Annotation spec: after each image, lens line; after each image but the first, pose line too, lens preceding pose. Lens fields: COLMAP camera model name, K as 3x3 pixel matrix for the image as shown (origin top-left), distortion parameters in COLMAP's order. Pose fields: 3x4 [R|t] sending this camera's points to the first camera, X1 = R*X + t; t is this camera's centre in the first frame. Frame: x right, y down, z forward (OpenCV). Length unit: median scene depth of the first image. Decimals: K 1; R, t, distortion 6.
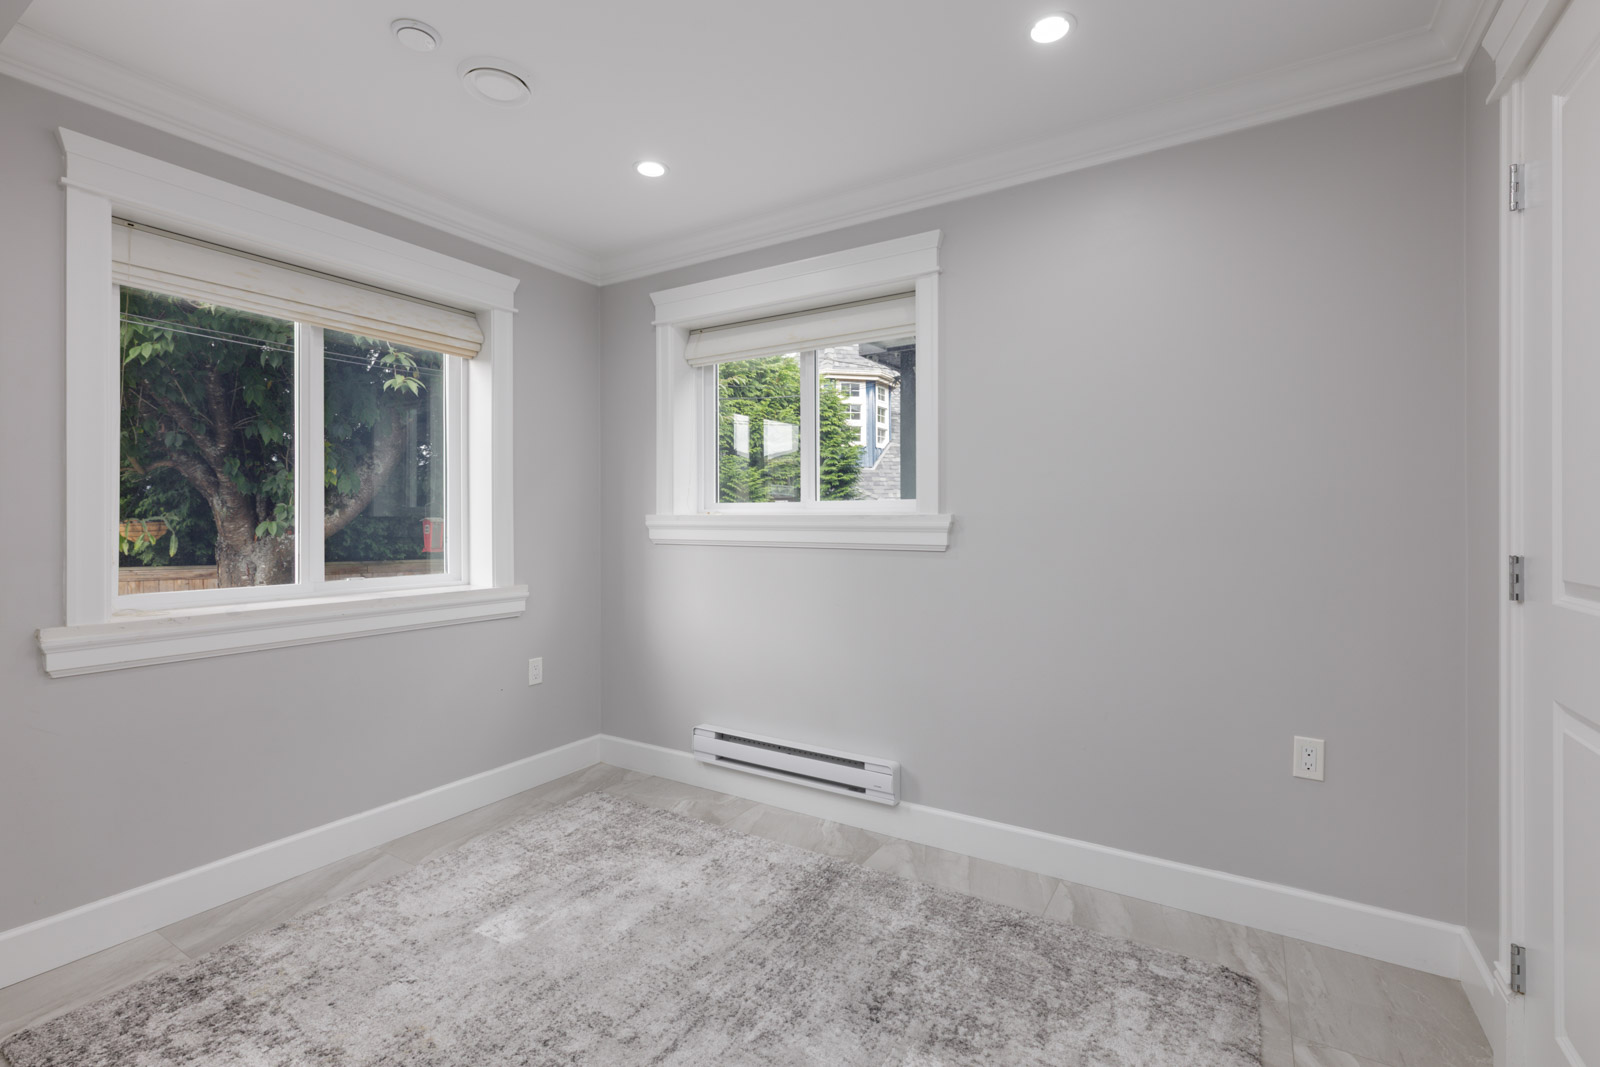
lens RADIAL K [[727.2, 0, 796.1], [0, 727.2, 521.8], [0, 0, 1]] dist [0.004063, 0.000268]
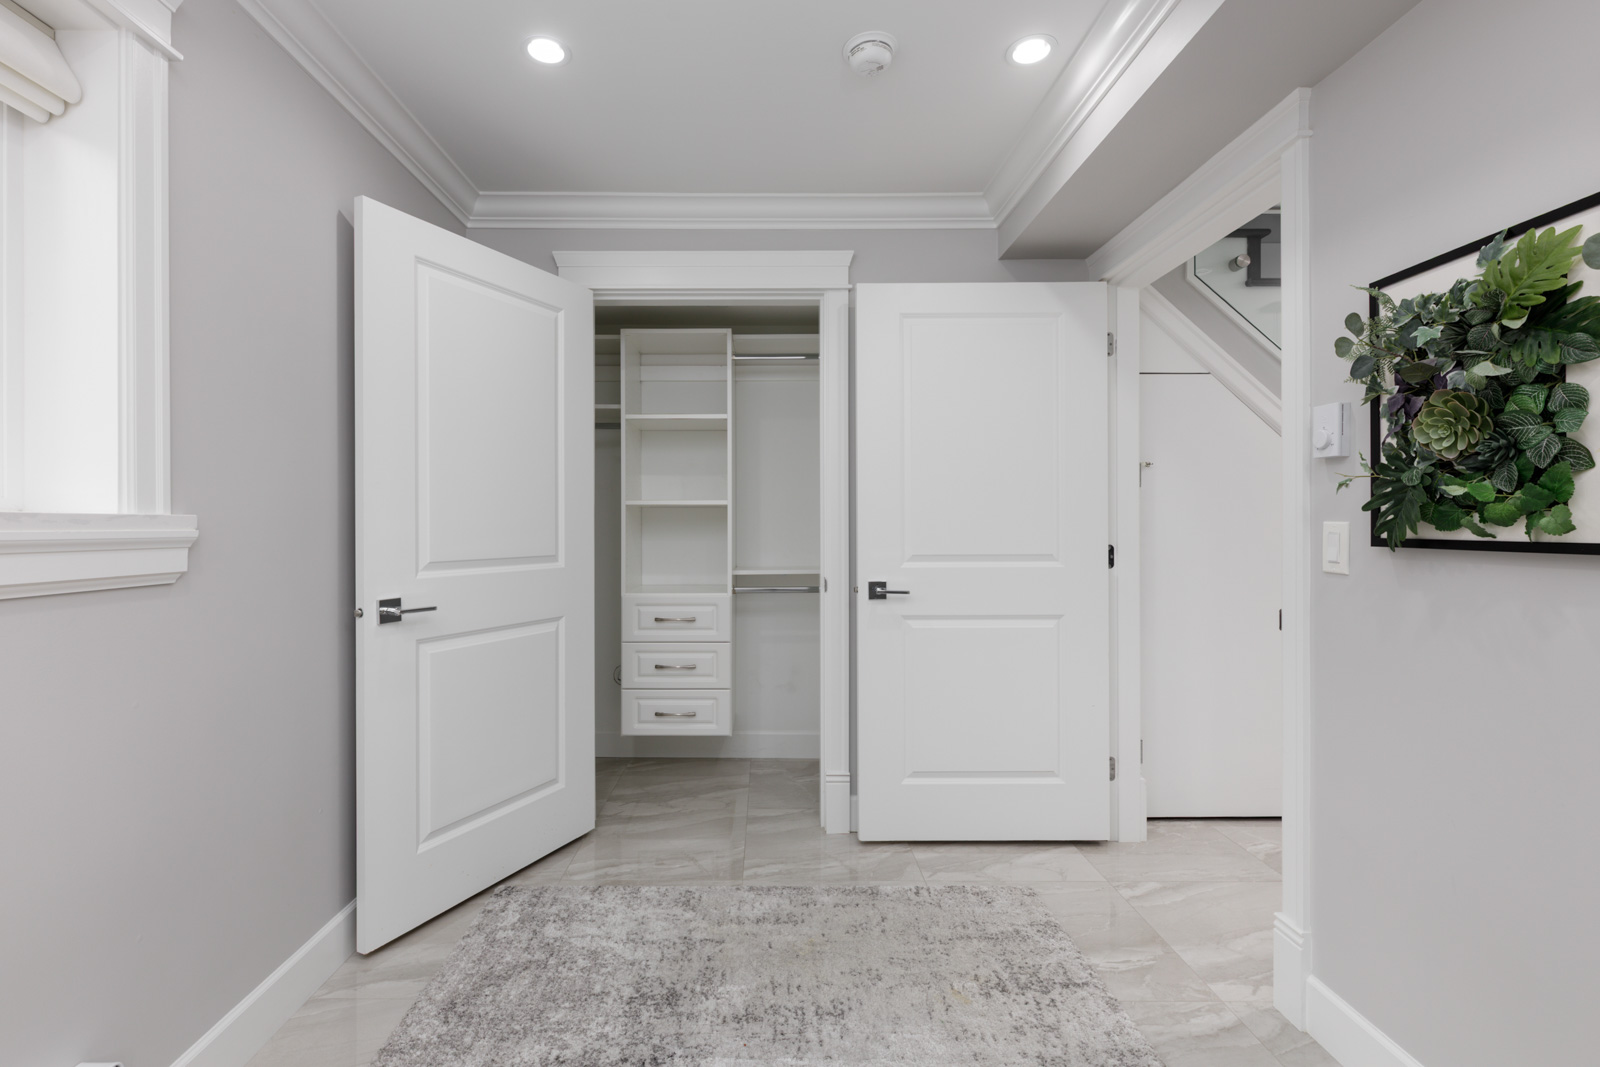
lens RADIAL K [[727.2, 0, 796.1], [0, 727.2, 521.8], [0, 0, 1]] dist [0.004063, 0.000268]
pose [[-0.556175, 0.000241, 0.831065, -0.624862], [0.005341, 0.999980, 0.003284, -0.005839], [-0.831048, 0.006265, -0.556165, 1.135632]]
